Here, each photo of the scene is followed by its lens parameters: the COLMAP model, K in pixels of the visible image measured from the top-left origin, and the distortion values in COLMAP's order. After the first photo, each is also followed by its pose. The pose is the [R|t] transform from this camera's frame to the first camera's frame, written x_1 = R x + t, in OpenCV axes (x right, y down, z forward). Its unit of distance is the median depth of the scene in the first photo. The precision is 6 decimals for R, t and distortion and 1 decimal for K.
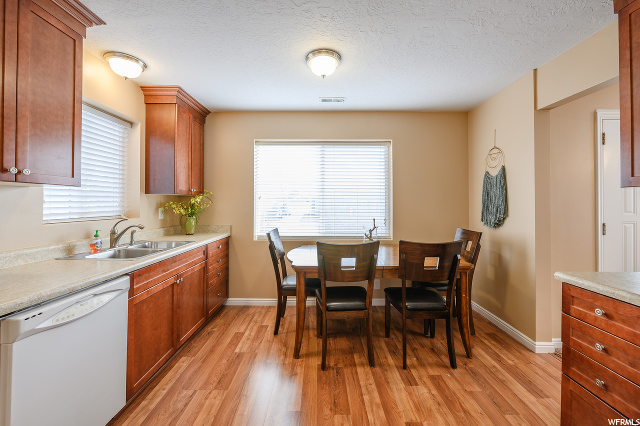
lens RADIAL K [[260.1, 0, 318.3], [0, 260.1, 202.5], [0, 0, 1]] dist [-0.000844, -0.000220]
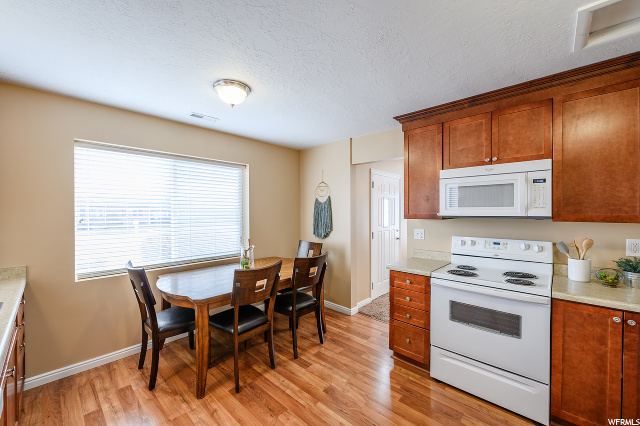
lens RADIAL K [[256.5, 0, 318.5], [0, 256.5, 214.8], [0, 0, 1]] dist [-0.002927, -0.000552]
pose [[0.684077, -0.014203, 0.729272, -0.471813], [-0.000279, 0.999805, 0.019733, -0.079982], [-0.729410, -0.013702, 0.683939, 0.073990]]
